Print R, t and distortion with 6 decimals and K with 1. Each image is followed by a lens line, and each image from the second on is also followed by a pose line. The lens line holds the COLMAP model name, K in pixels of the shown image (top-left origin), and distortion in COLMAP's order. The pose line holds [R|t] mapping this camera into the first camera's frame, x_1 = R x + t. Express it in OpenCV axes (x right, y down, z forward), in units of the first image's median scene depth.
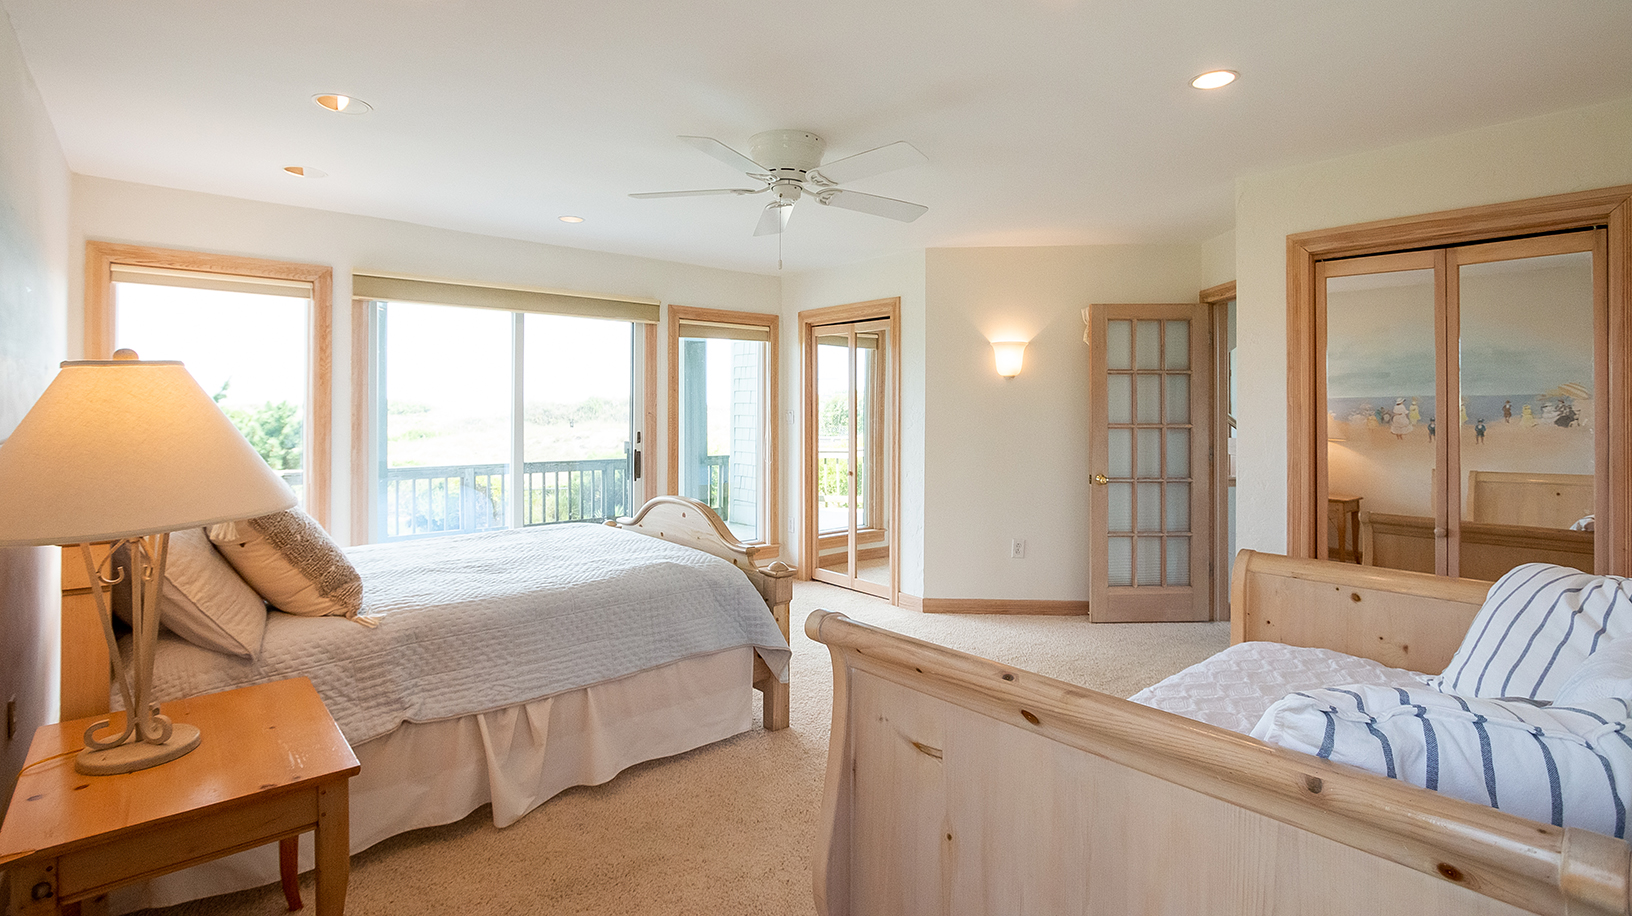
lens RADIAL K [[773.7, 0, 815.5], [0, 773.7, 378.7], [0, 0, 1]] dist [-0.029507, 0.000066]
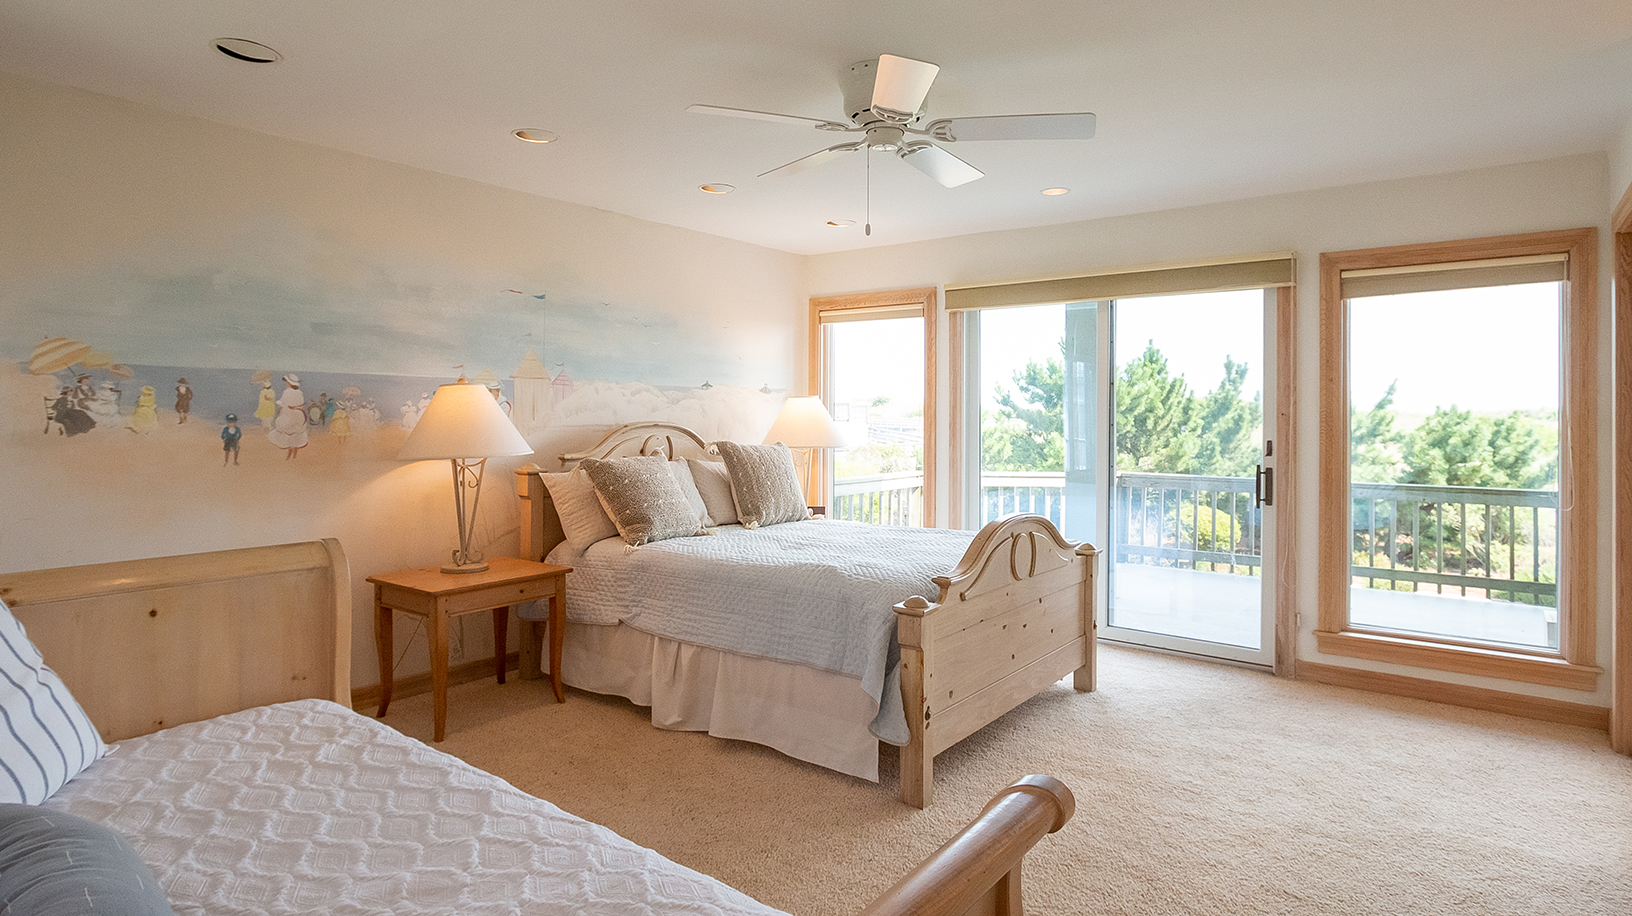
lens RADIAL K [[907.6, 0, 812.9], [0, 907.6, 403.2], [0, 0, 1]] dist [0.001107, 0.000202]
pose [[0.179997, -0.012258, -0.983591, 0.513323], [0.036588, 0.999314, -0.005758, 0.022317], [0.982986, -0.034951, 0.180322, 0.435622]]
